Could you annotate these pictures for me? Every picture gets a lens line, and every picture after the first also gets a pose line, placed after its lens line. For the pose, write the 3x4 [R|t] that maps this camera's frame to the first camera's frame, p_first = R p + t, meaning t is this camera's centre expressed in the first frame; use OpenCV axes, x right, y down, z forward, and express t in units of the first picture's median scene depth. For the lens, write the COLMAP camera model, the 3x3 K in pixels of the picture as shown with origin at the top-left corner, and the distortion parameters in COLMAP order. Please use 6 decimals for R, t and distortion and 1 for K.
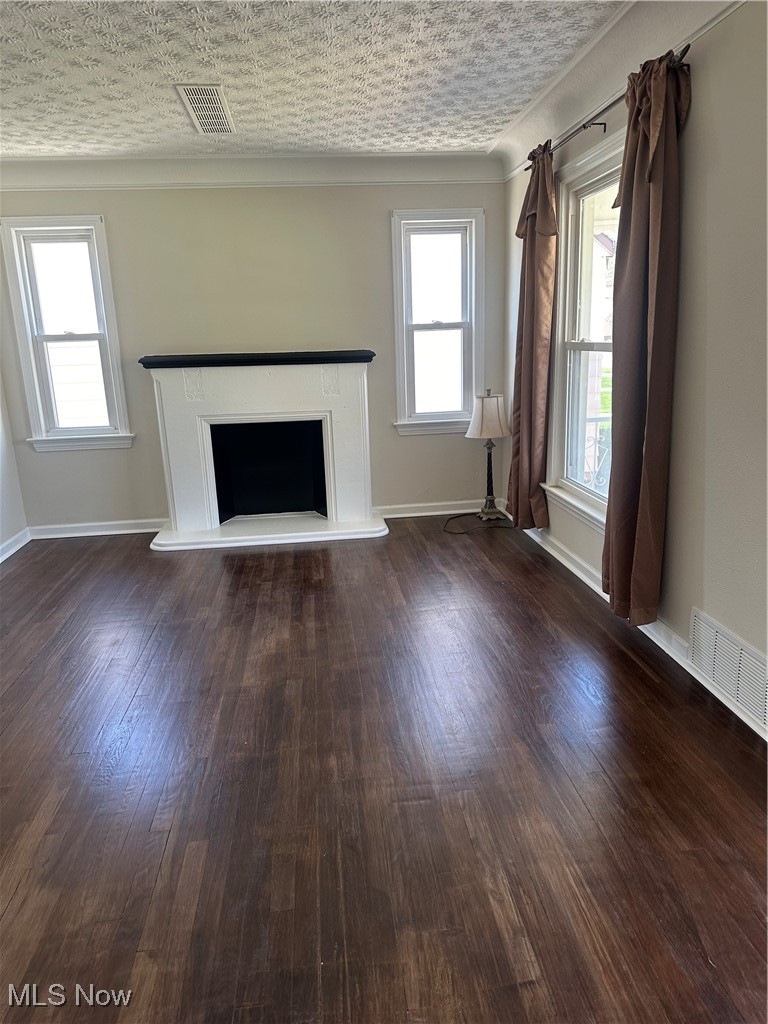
lens RADIAL K [[720.2, 0, 385.9], [0, 720.2, 517.5], [0, 0, 1]] dist [0.040113, -0.028573]
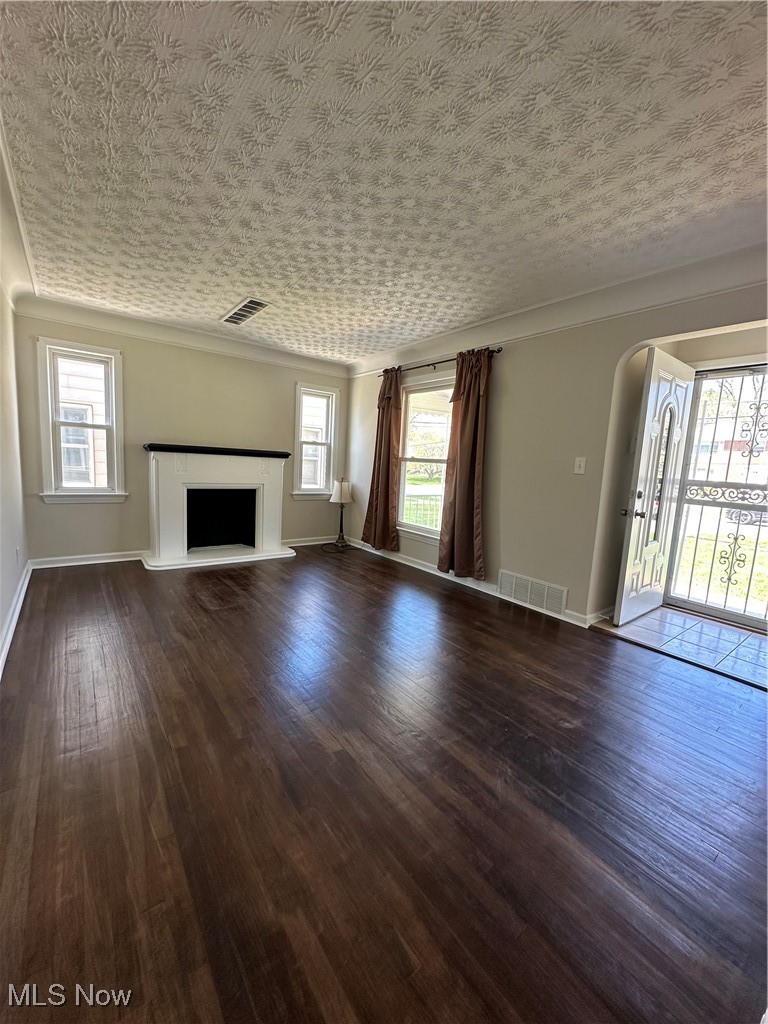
lens RADIAL K [[406.5, 0, 383.6], [0, 406.5, 512.0], [0, 0, 1]] dist [-0.003994, 0.000857]
pose [[0.852411, 0.017118, 0.522592, -0.338255], [0.044607, 0.993439, -0.105301, 0.033957], [-0.520966, 0.113071, 0.846055, 0.027447]]
